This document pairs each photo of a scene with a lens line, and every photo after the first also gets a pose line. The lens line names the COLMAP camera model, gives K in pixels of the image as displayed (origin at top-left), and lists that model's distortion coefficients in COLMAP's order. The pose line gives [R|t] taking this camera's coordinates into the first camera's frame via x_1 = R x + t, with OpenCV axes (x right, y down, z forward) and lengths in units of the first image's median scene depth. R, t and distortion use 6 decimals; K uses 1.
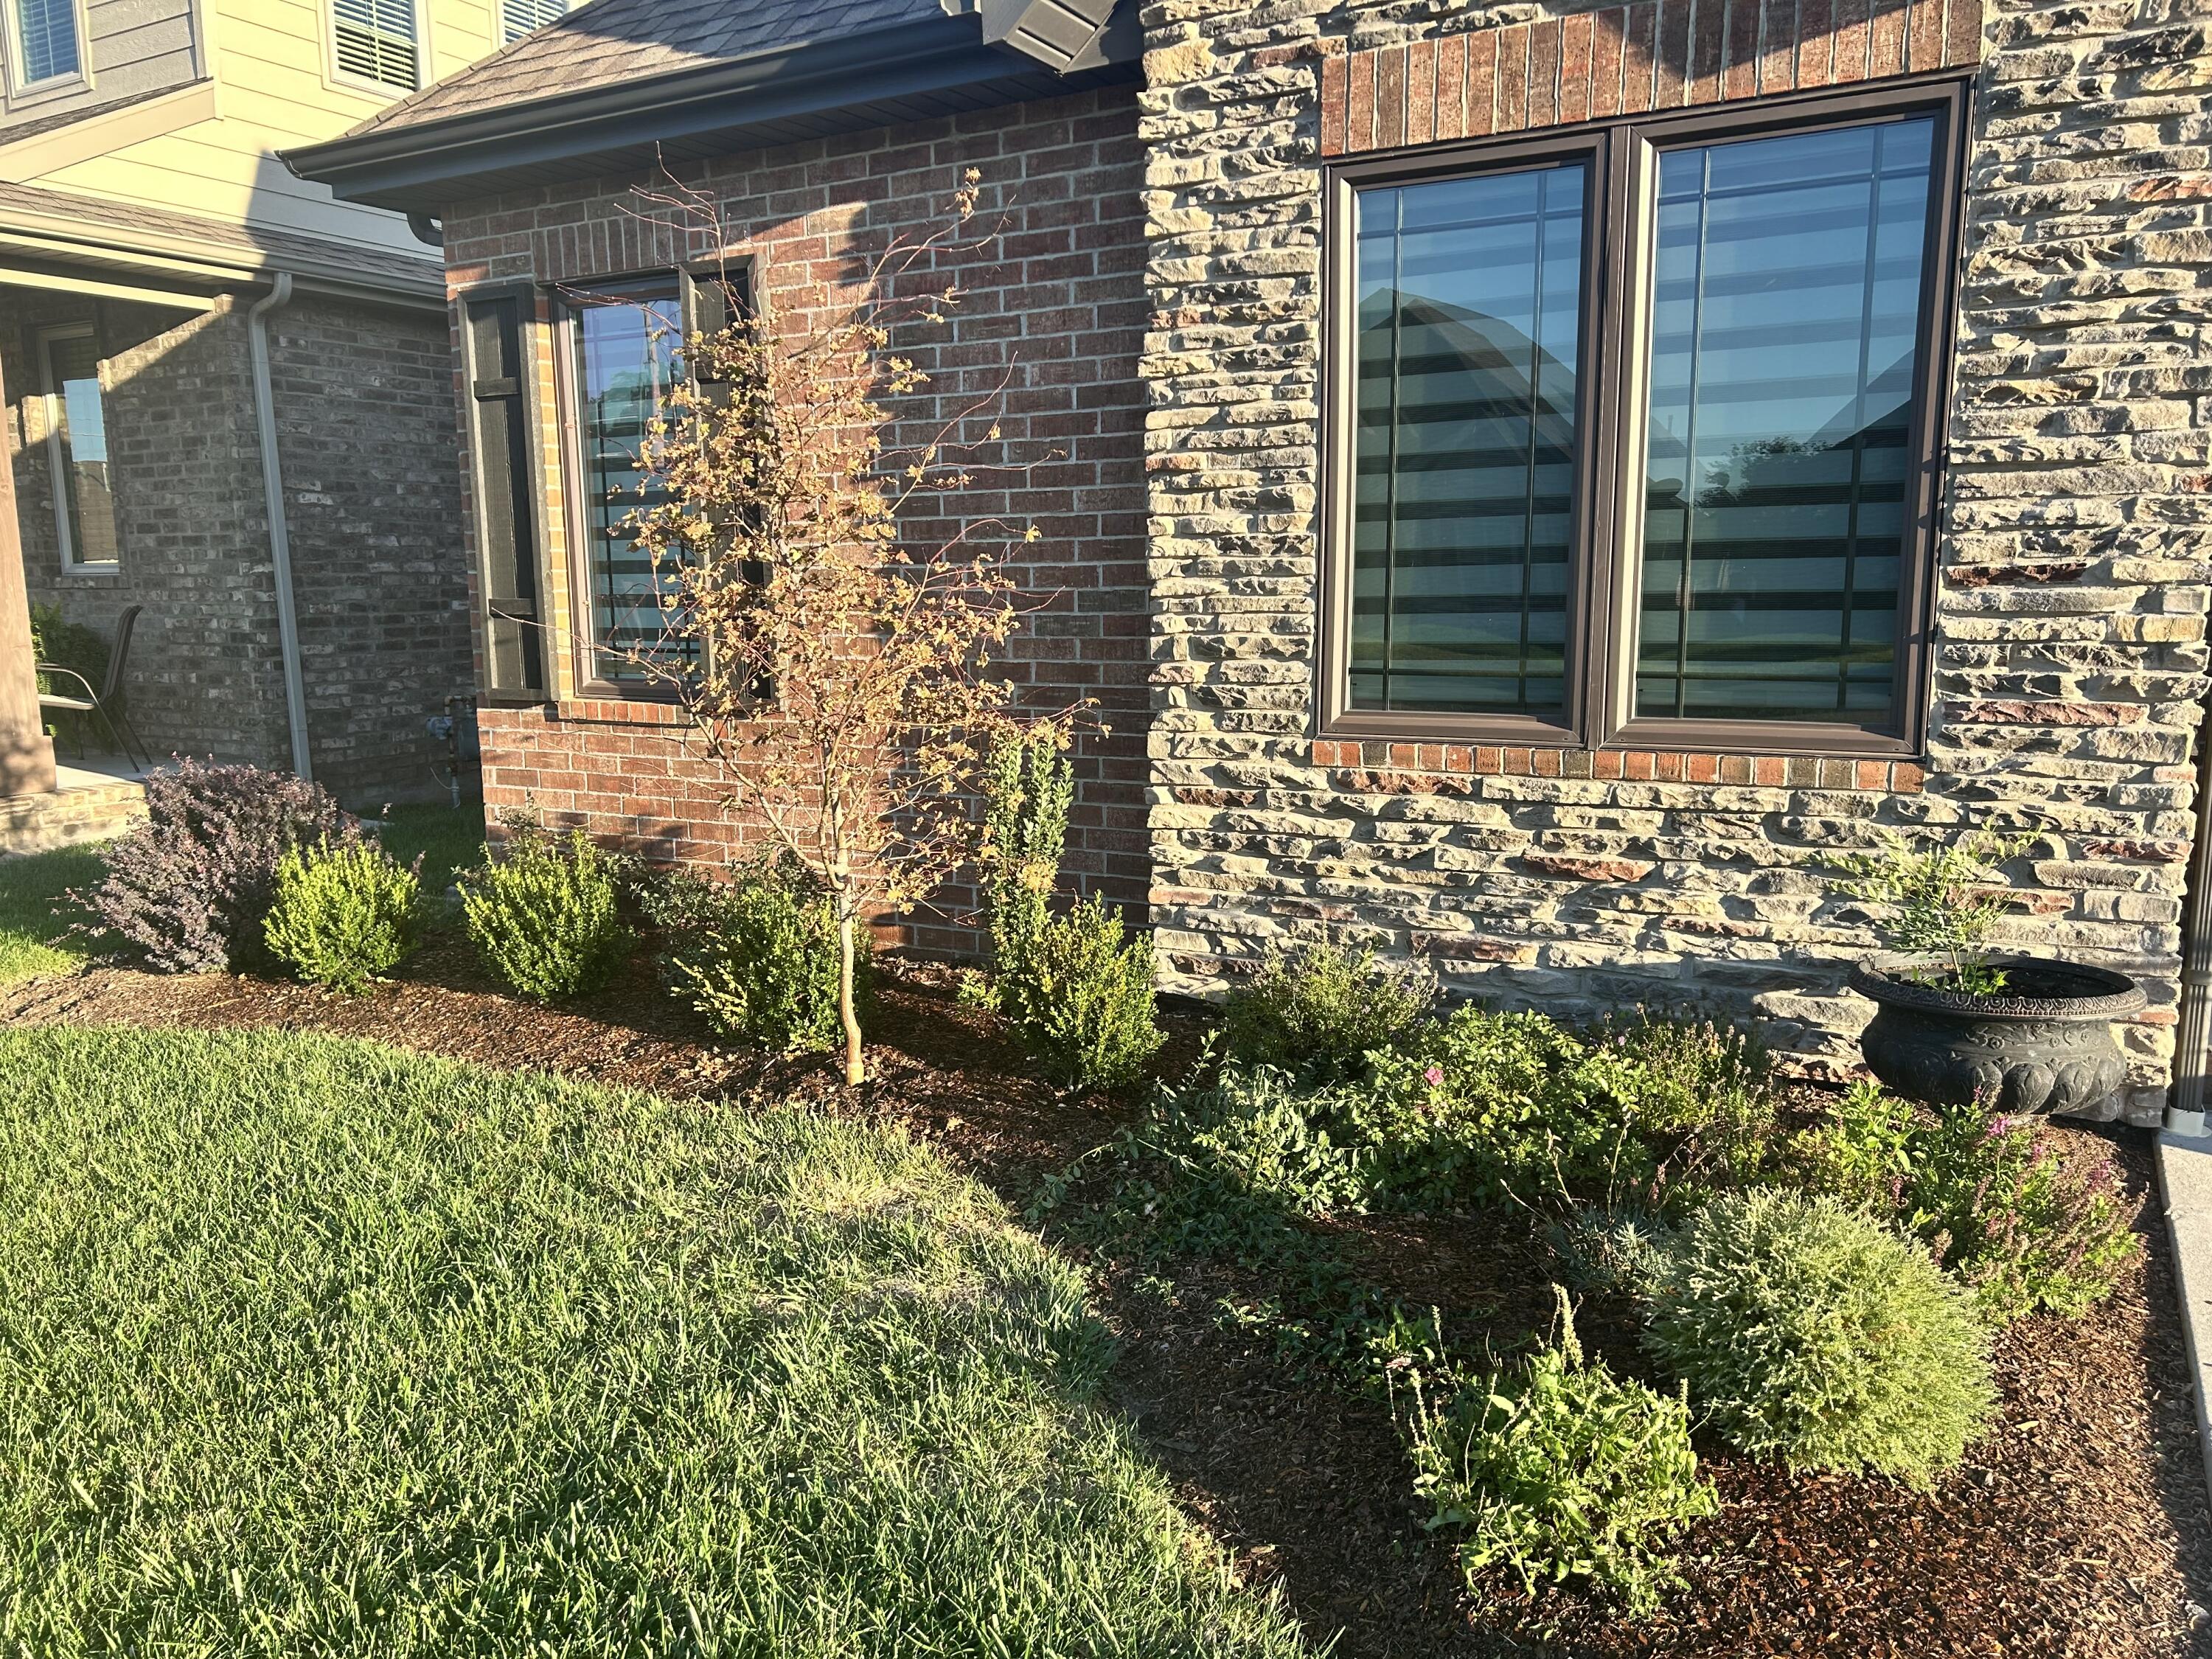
lens RADIAL K [[1673.8, 0, 1094.1], [0, 1673.8, 844.1], [0, 0, 1]] dist [0.058907, -0.066018]
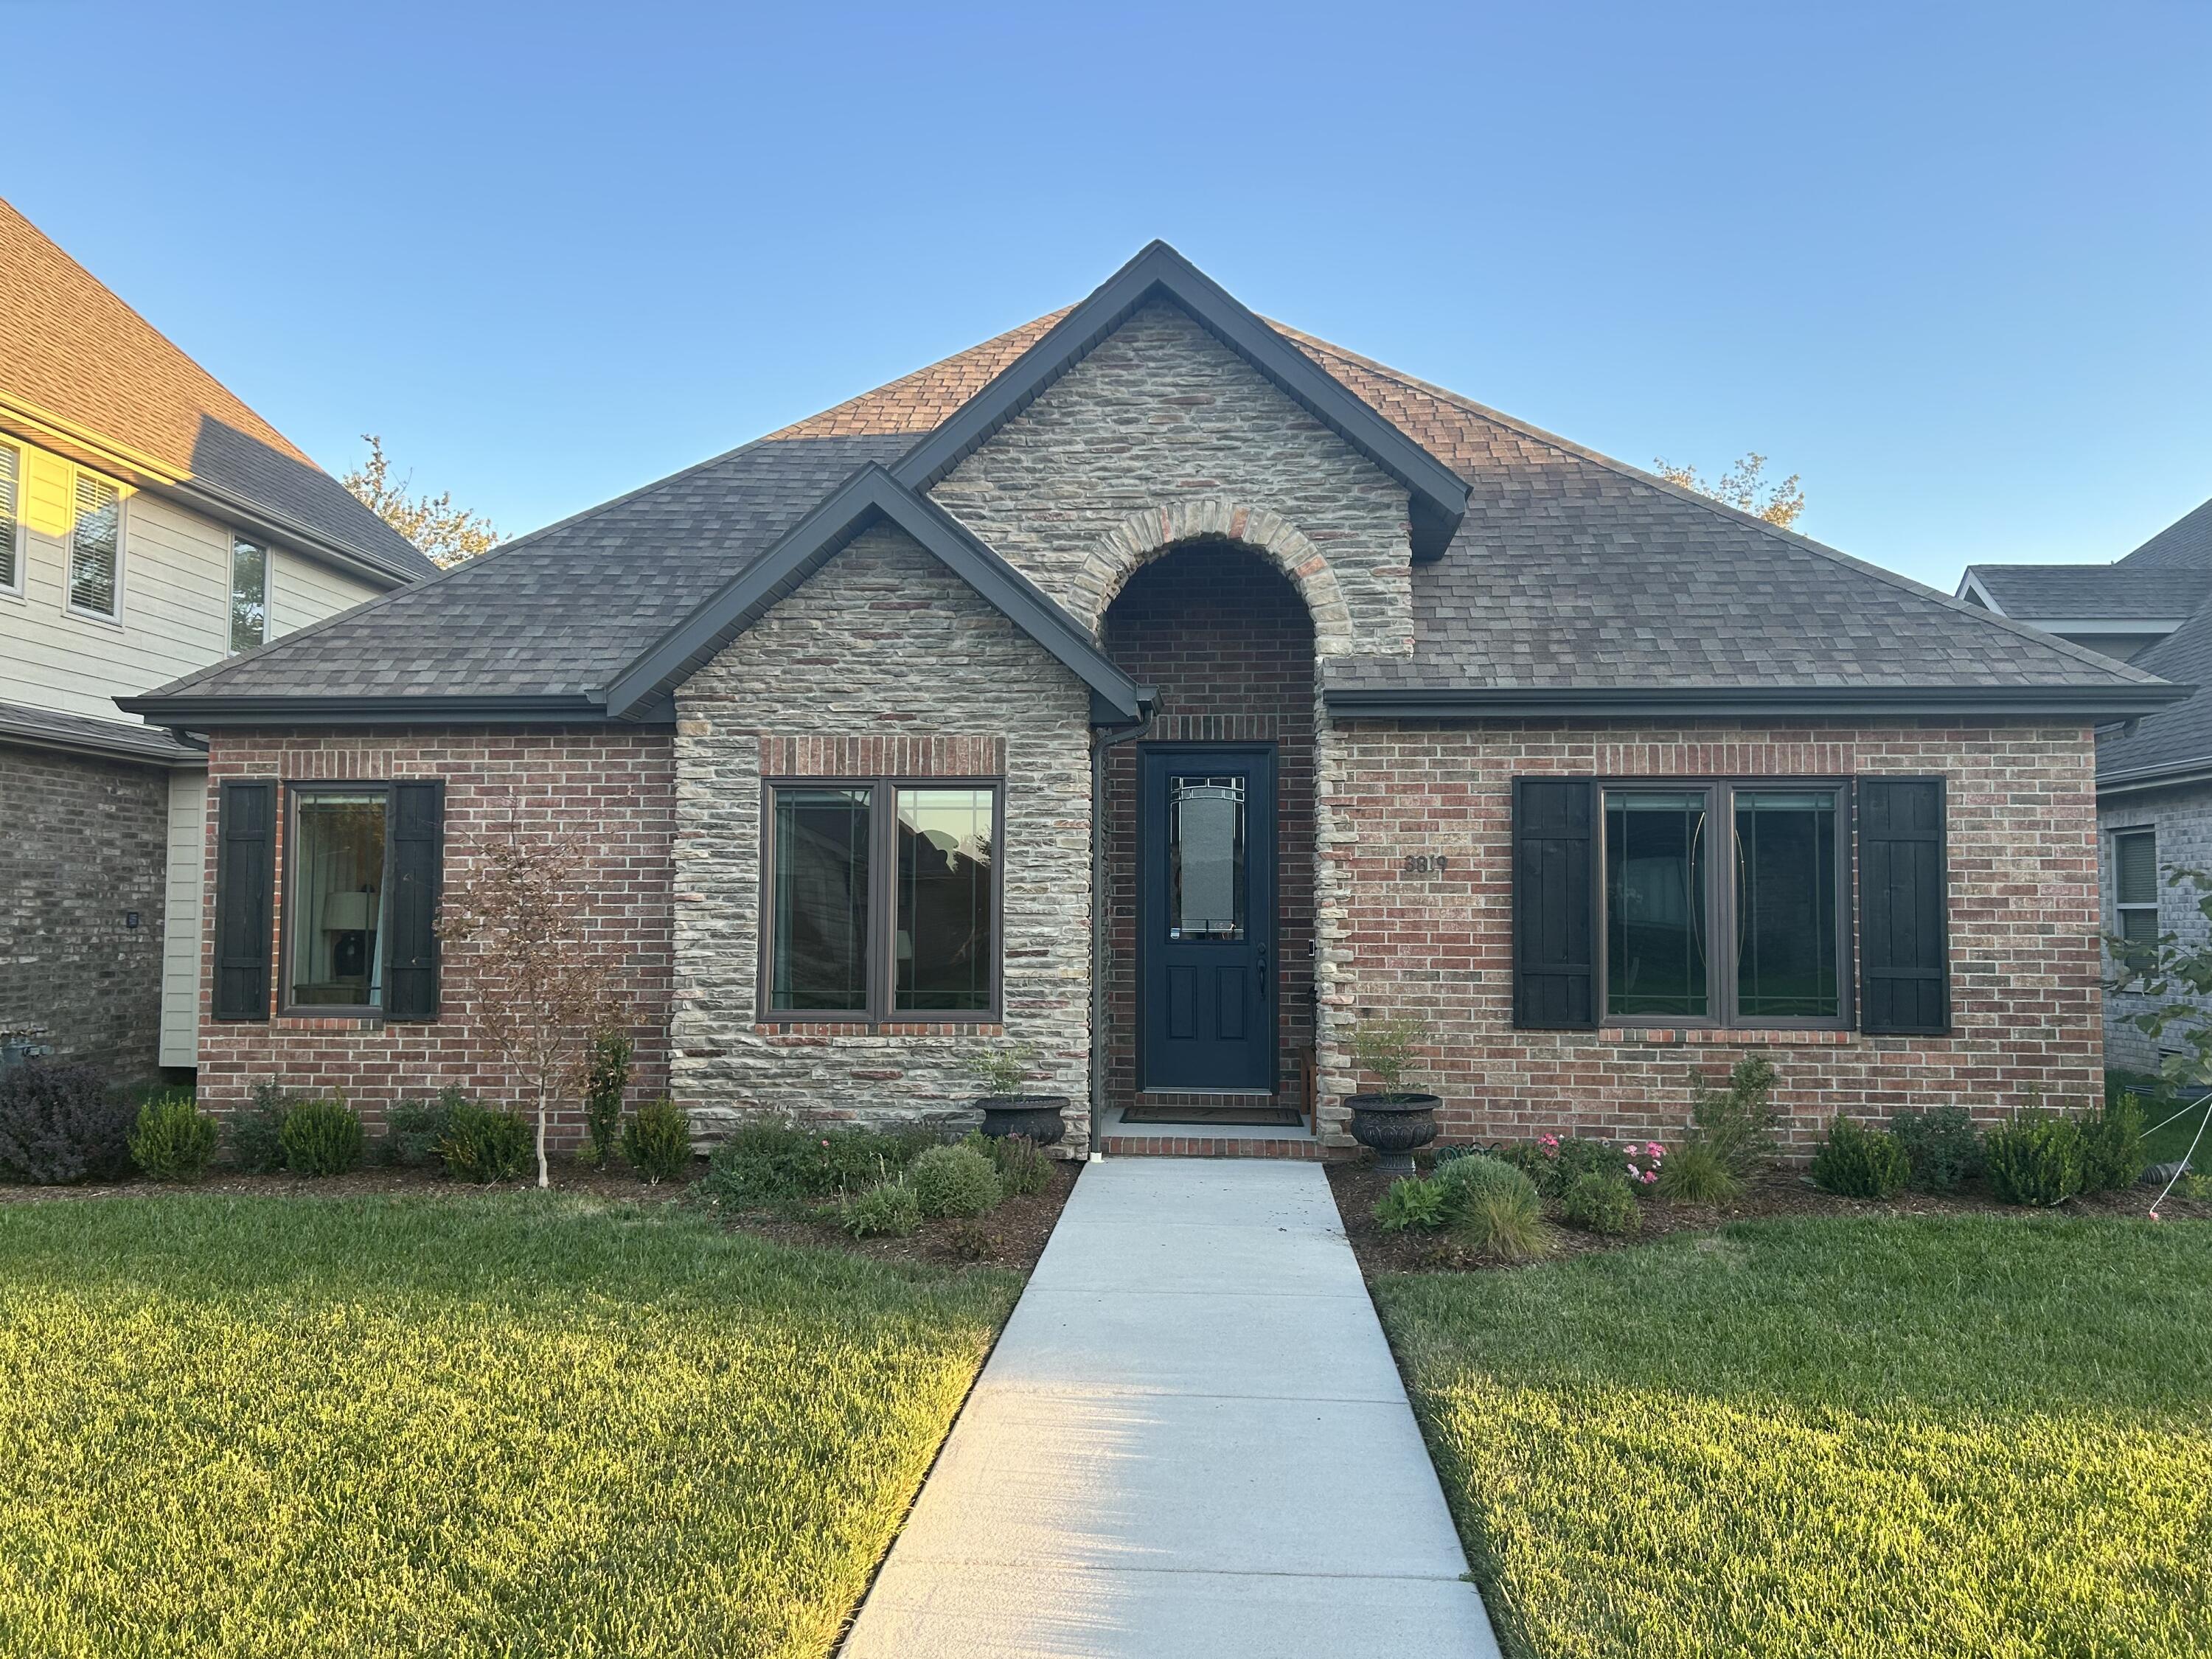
lens RADIAL K [[1673.8, 0, 1094.9], [0, 1673.8, 844.7], [0, 0, 1]] dist [0.058907, -0.066018]
pose [[0.901910, 0.038525, 0.430203, -0.516765], [0.053798, 0.978239, -0.200387, 0.212063], [-0.428561, 0.203875, 0.880210, -1.434793]]
